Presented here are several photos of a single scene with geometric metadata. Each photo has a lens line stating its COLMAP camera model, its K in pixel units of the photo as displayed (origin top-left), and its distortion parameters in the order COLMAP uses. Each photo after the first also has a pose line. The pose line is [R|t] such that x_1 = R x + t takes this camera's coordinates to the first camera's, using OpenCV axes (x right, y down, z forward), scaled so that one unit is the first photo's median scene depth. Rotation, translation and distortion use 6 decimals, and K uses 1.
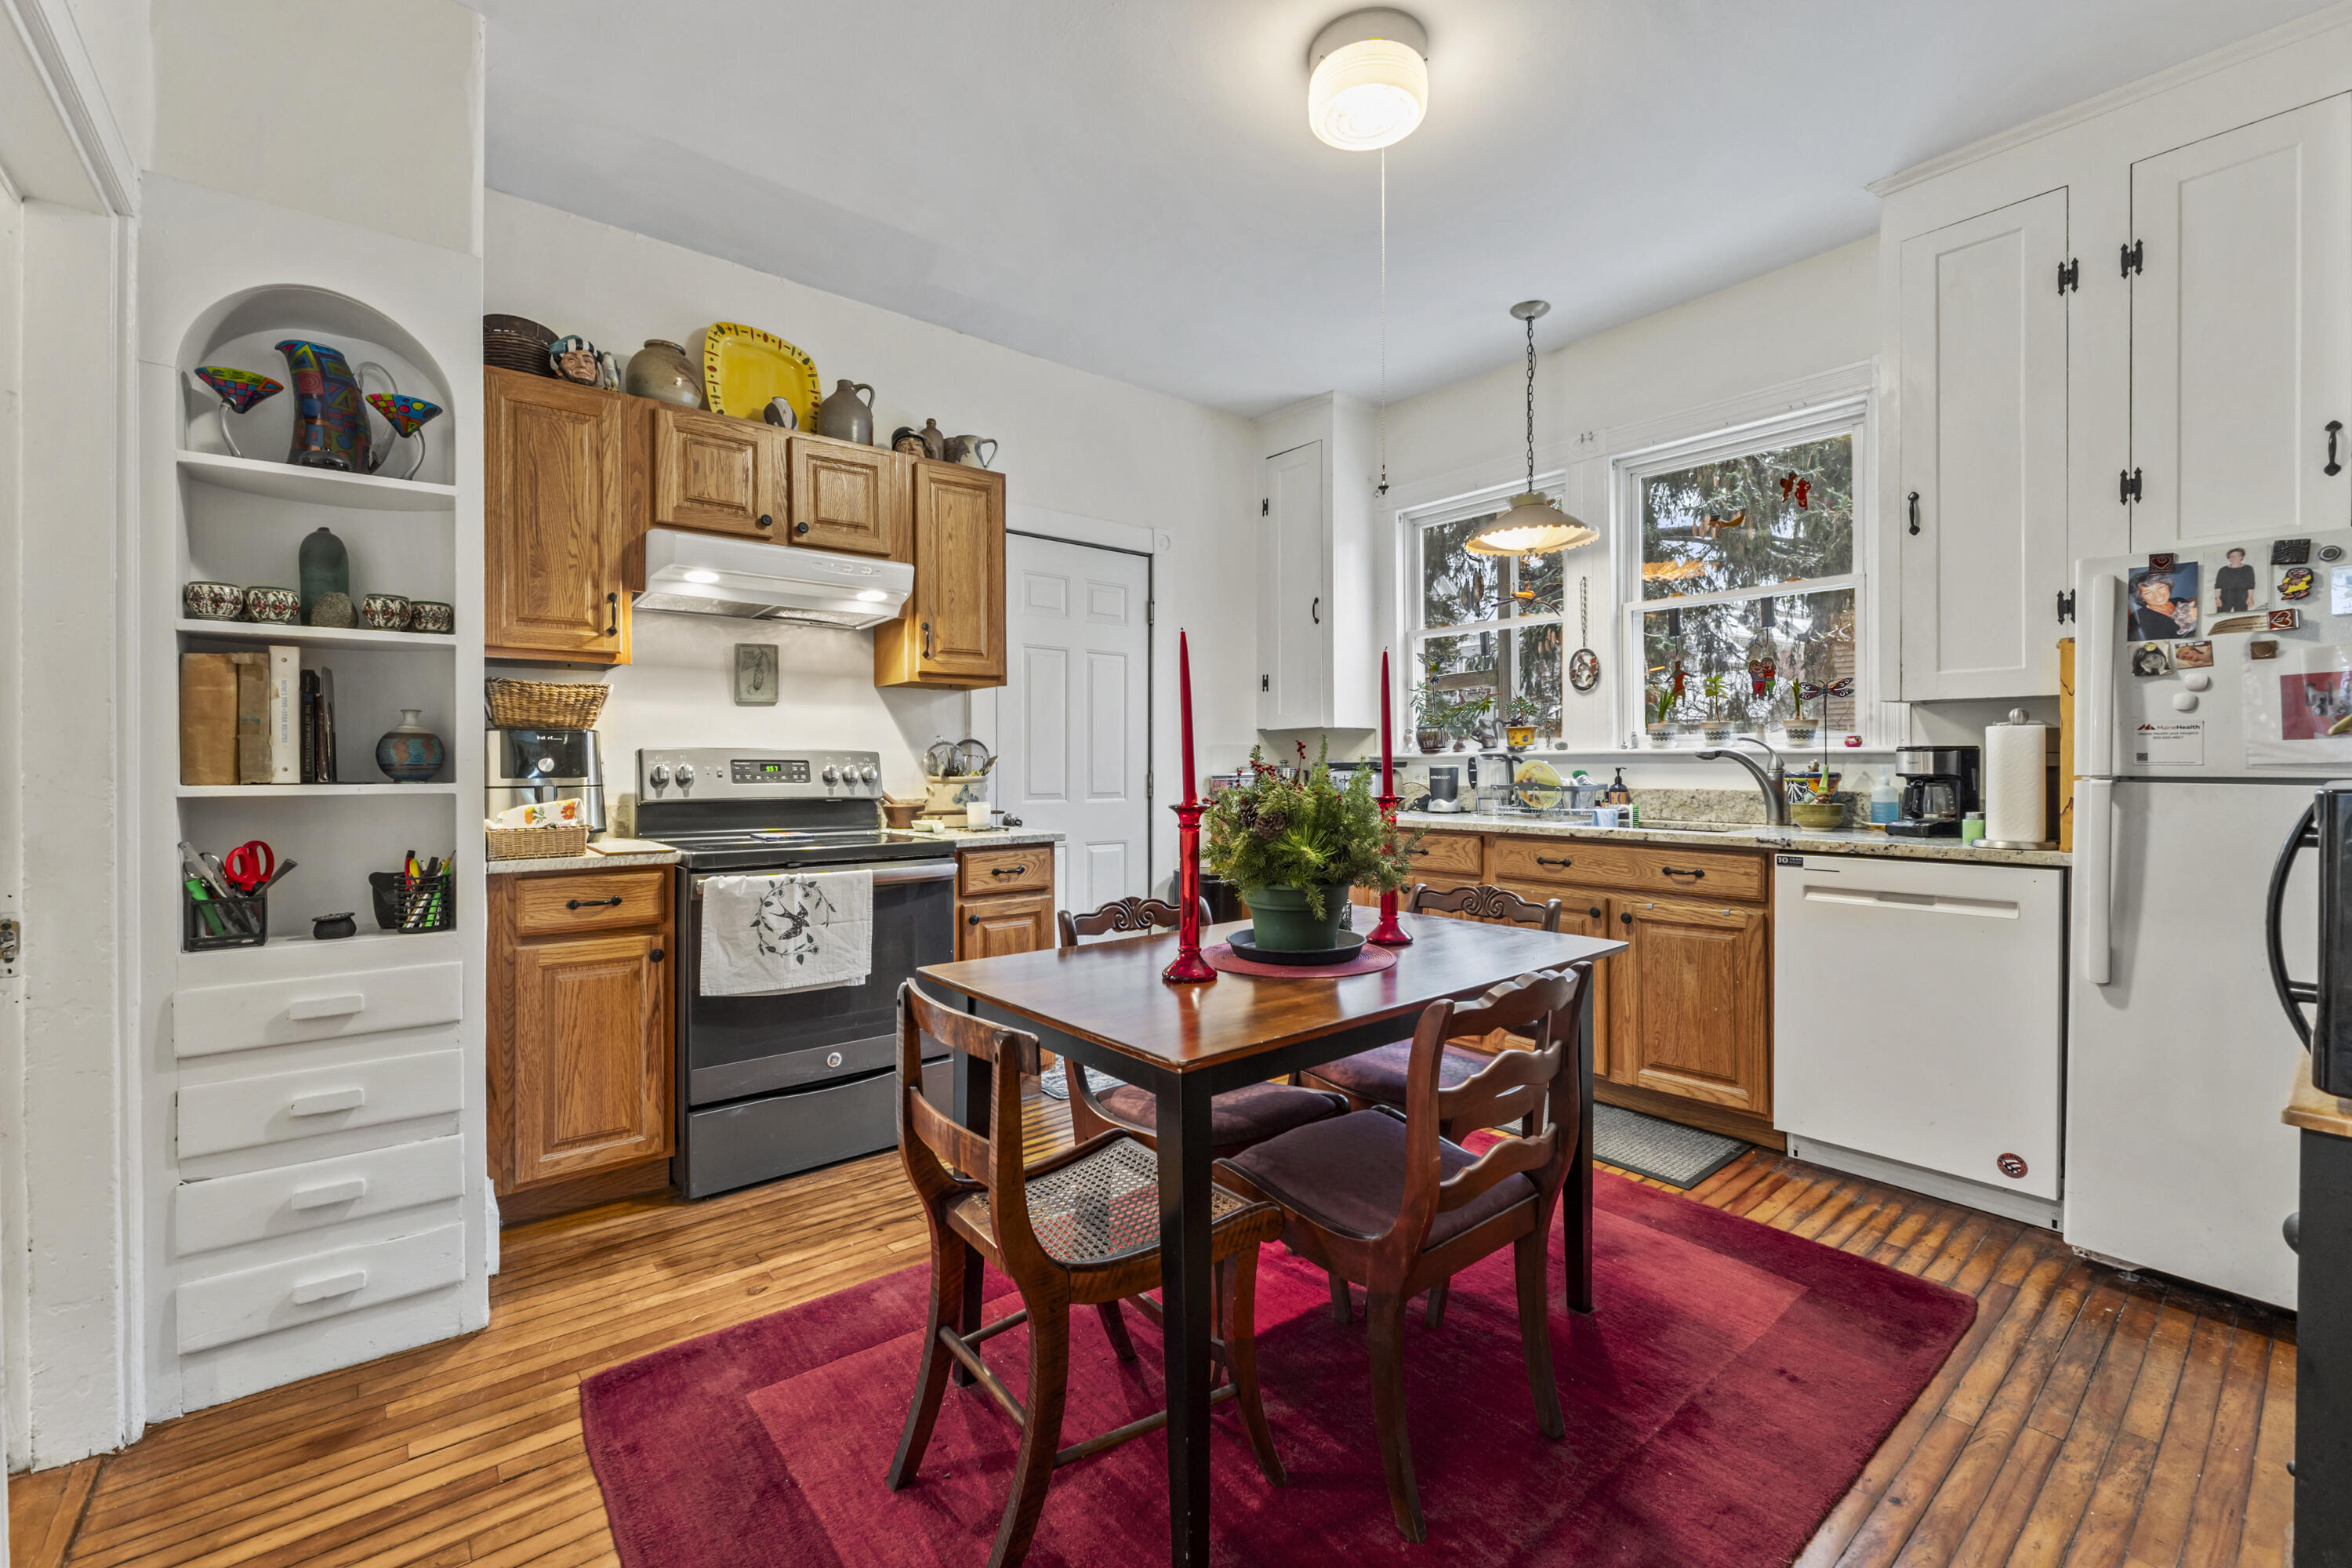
lens RADIAL K [[997.8, 0, 1178.8], [0, 997.8, 769.8], [0, 0, 1]] dist [-0.001079, -0.000078]
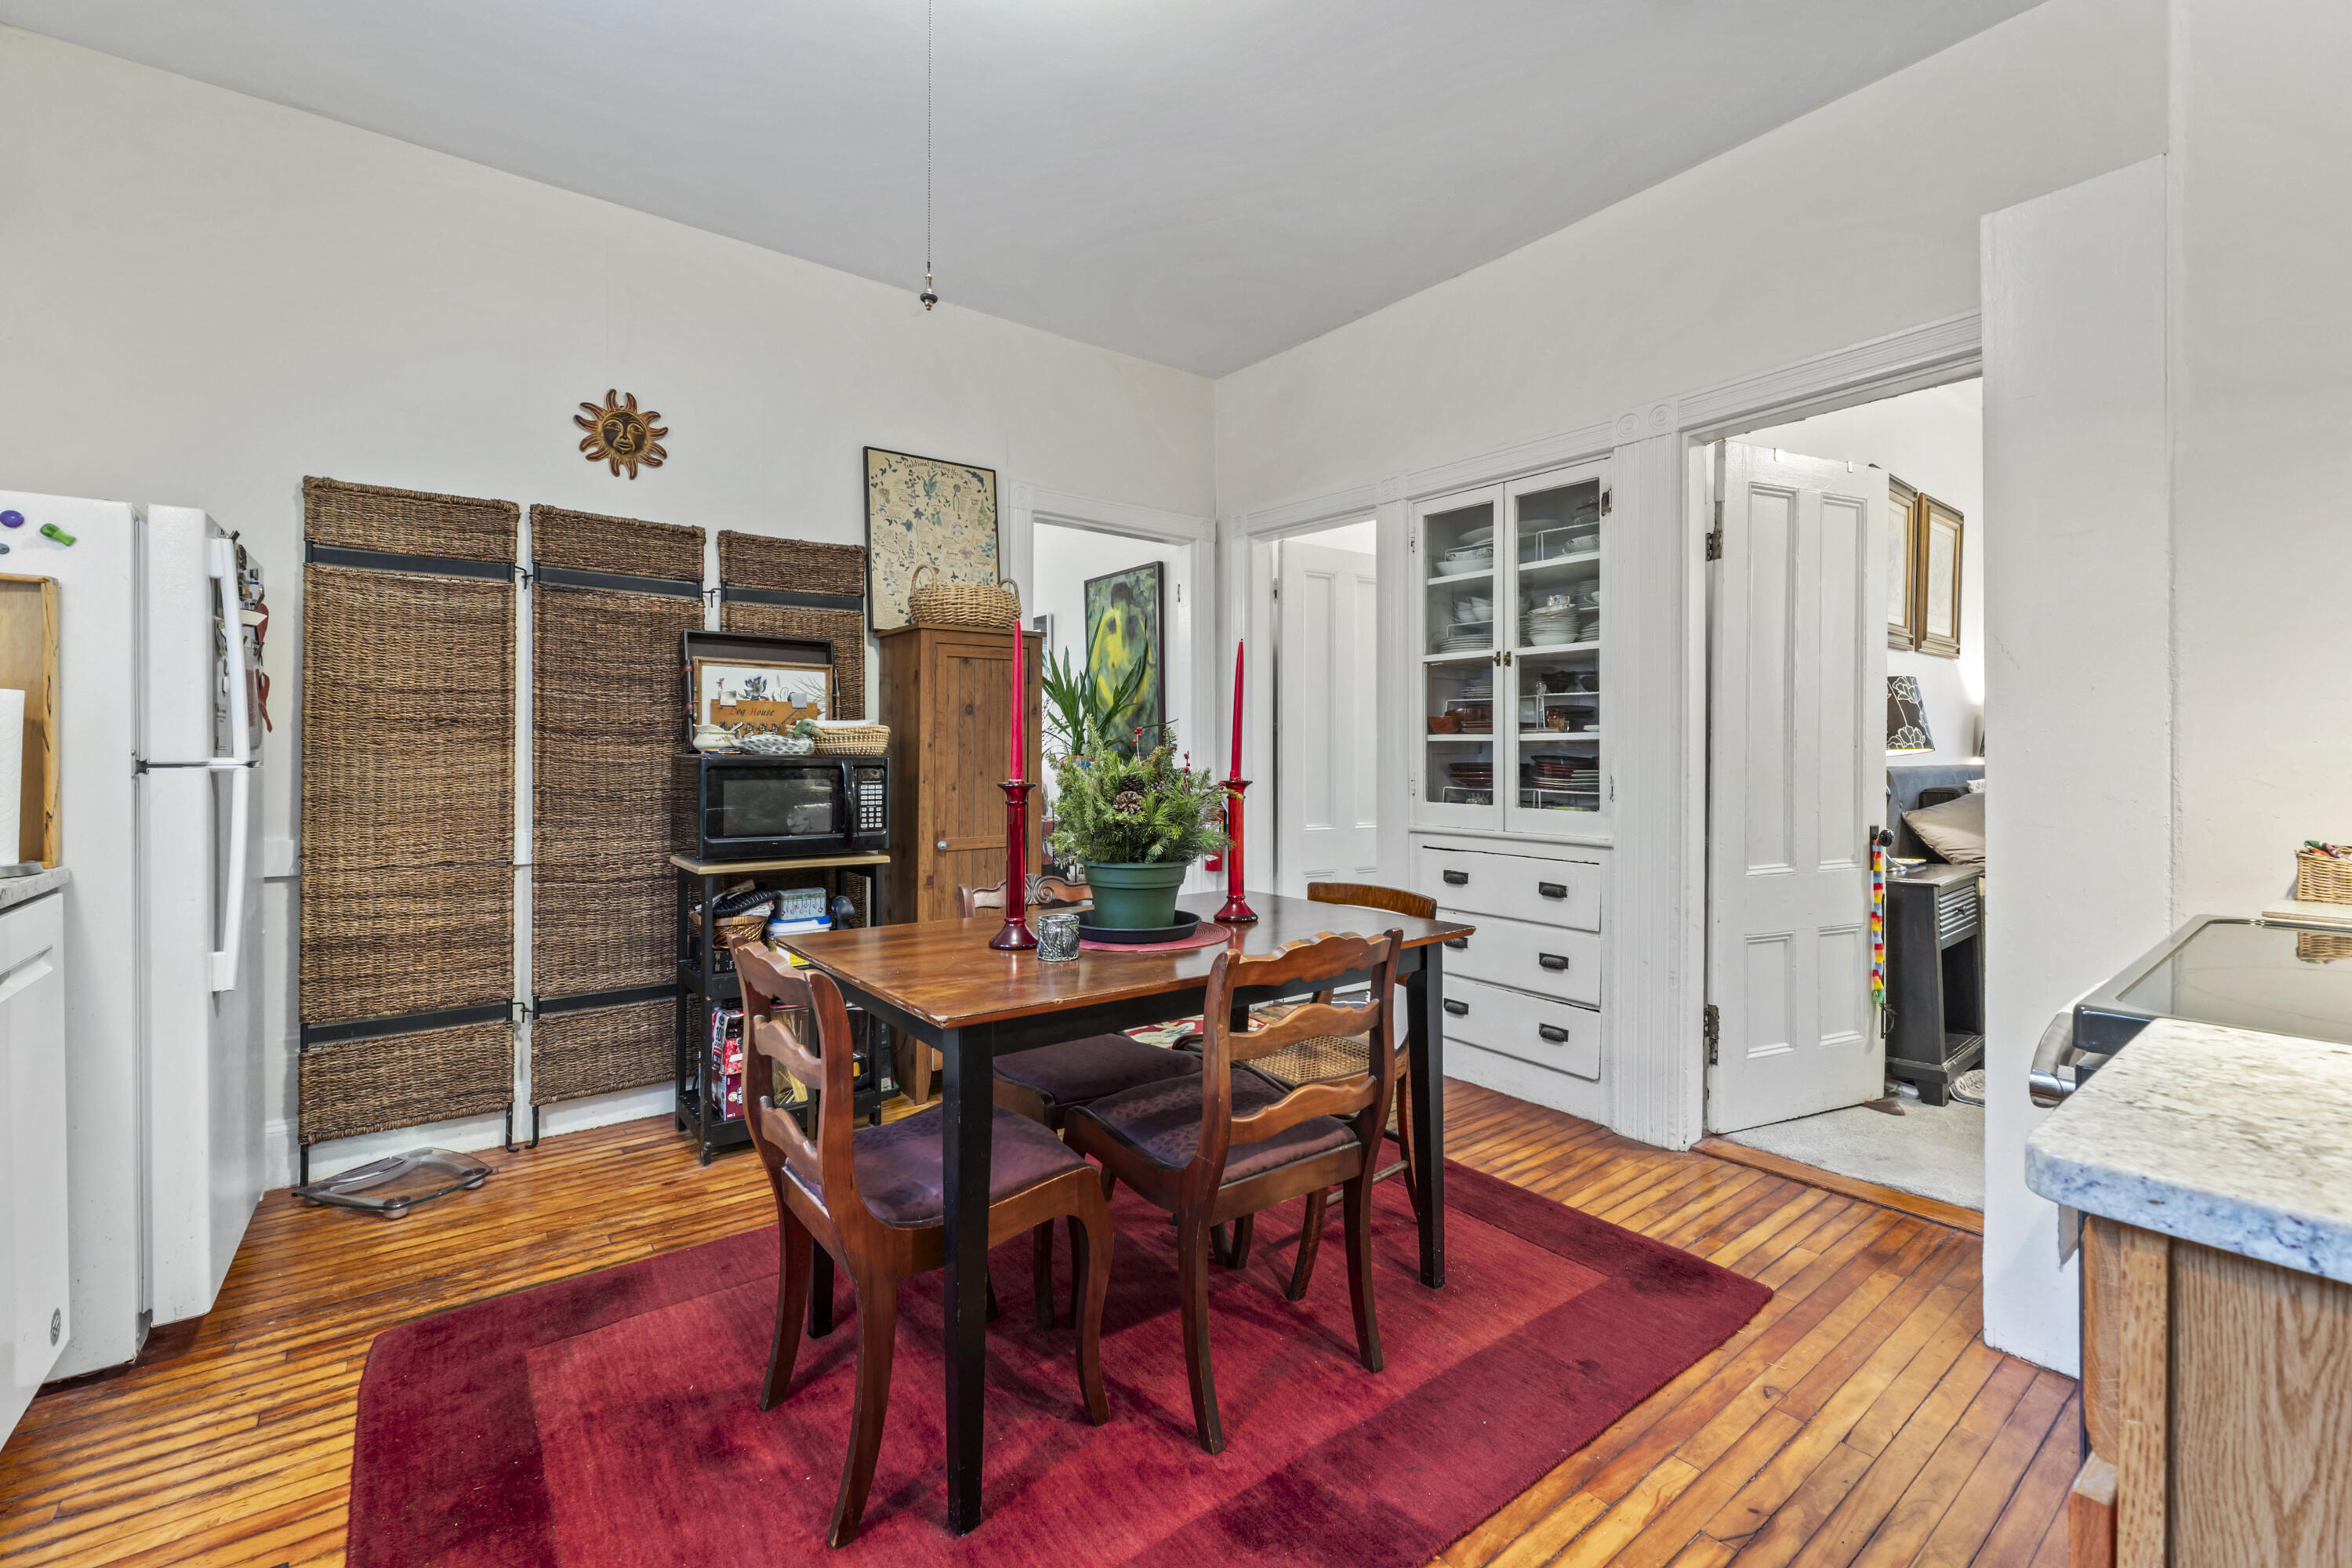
lens RADIAL K [[997.8, 0, 1175.4], [0, 997.8, 759.6], [0, 0, 1]] dist [-0.001079, -0.000078]
pose [[-0.999528, -0.005101, 0.030291, 0.024325], [-0.004488, 0.999785, 0.020263, -0.006945], [-0.030388, 0.020118, -0.999336, 0.943581]]
